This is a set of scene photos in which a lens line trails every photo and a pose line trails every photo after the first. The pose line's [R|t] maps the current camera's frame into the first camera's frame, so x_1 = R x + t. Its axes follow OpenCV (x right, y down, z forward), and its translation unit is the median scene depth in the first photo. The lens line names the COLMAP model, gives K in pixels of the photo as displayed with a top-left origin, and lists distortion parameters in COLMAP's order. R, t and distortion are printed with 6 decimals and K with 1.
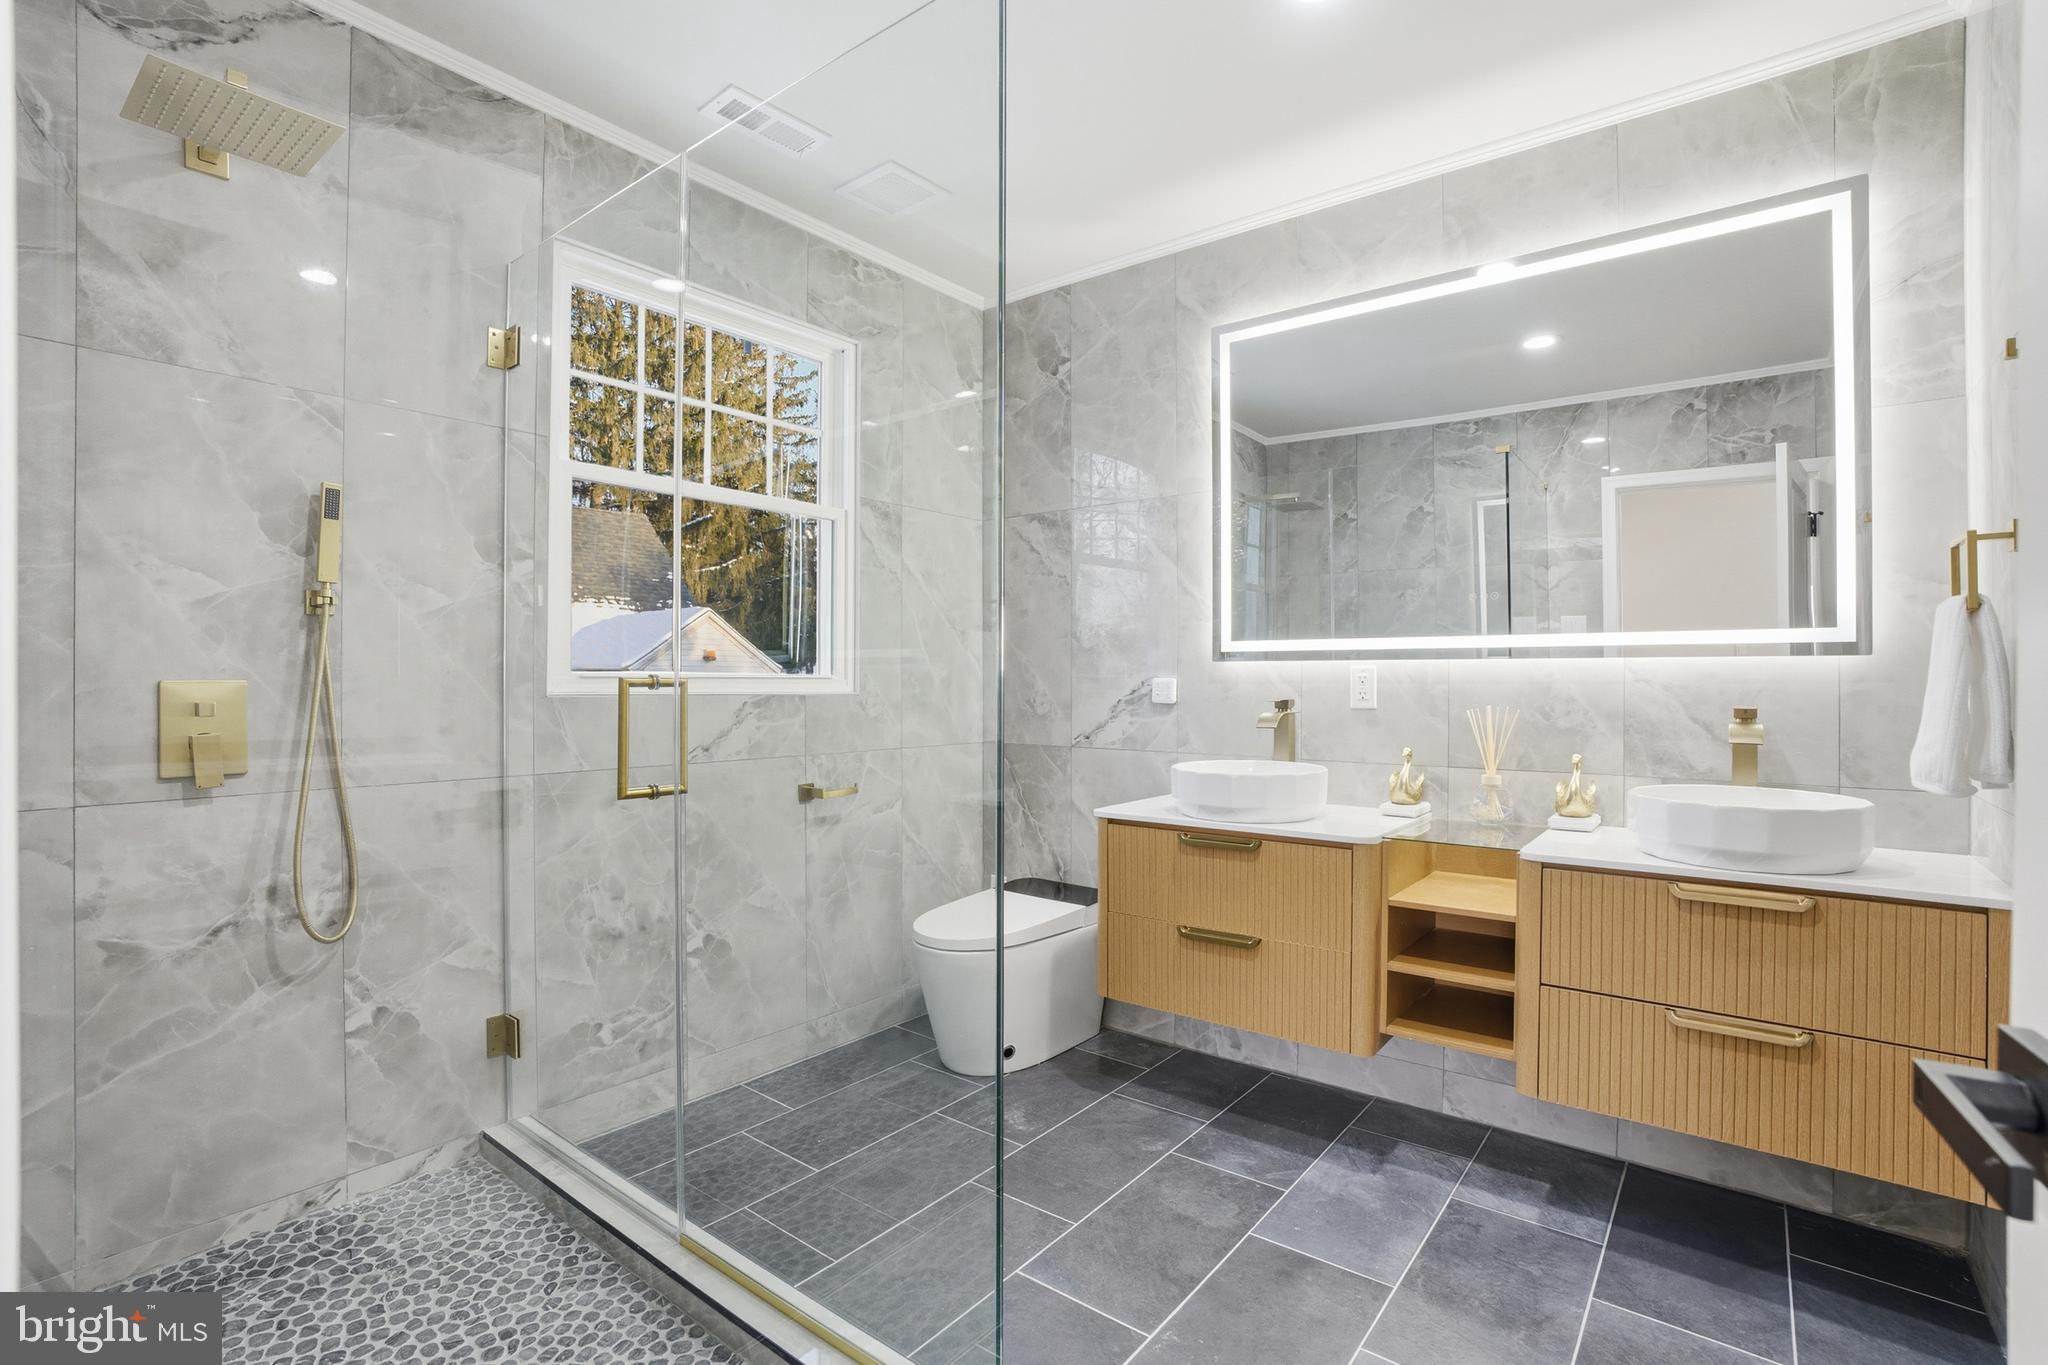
lens RADIAL K [[971.7, 0, 1012.5], [0, 971.7, 658.6], [0, 0, 1]] dist [-0.074422, 0.025243]
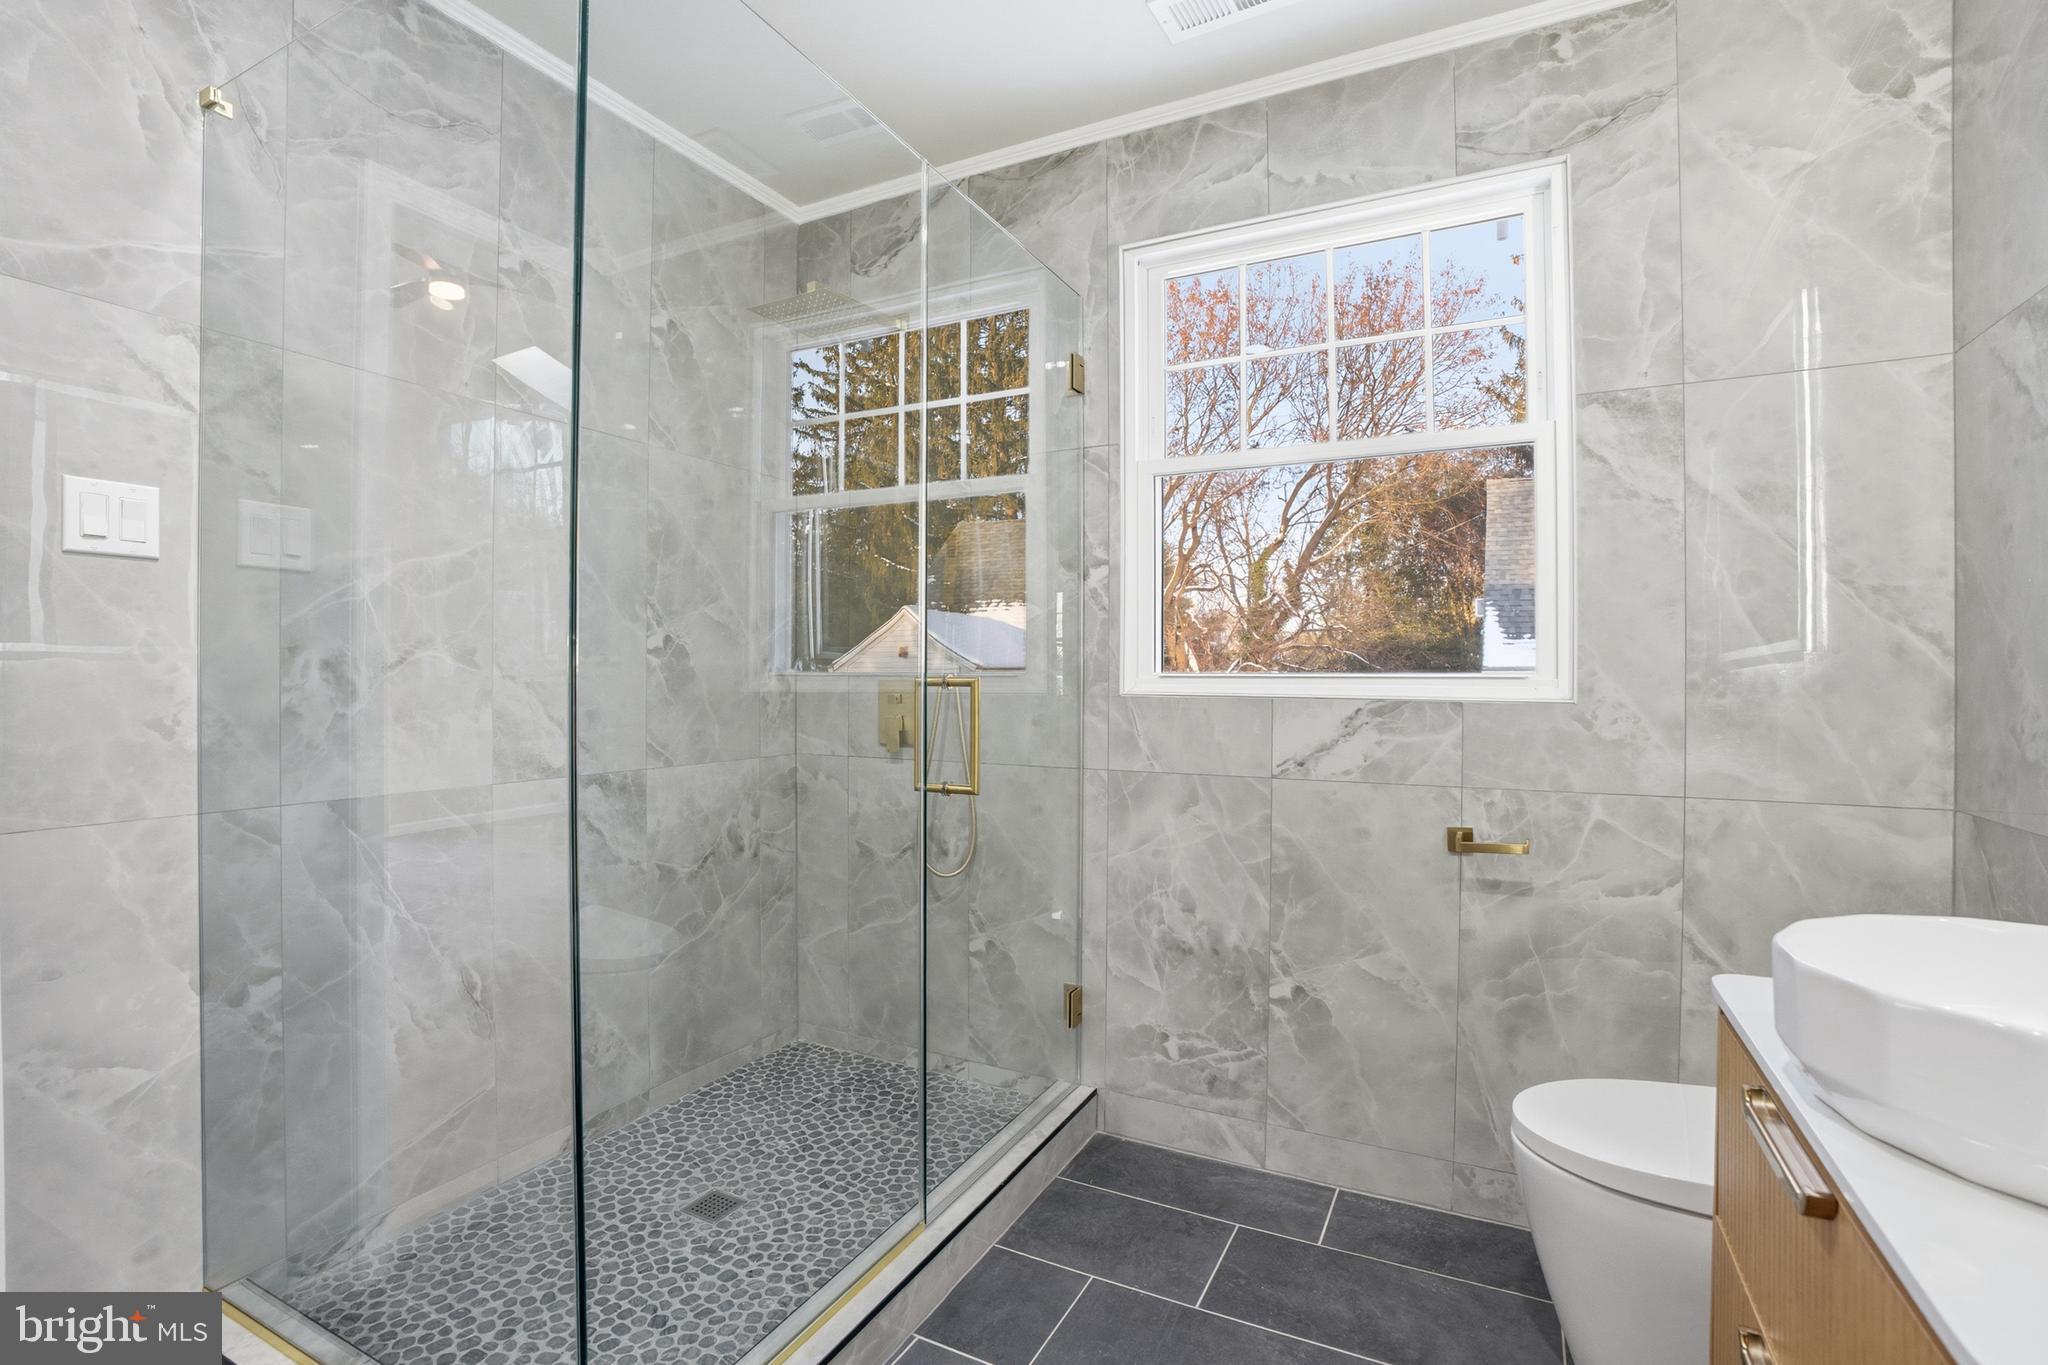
lens RADIAL K [[971.7, 0, 1012.5], [0, 971.7, 658.6], [0, 0, 1]] dist [-0.074422, 0.025243]
pose [[0.171211, -0.015828, -0.985107, 0.502956], [0.020889, 0.999705, -0.012432, 0.009806], [0.985013, -0.018449, 0.171491, 0.674726]]
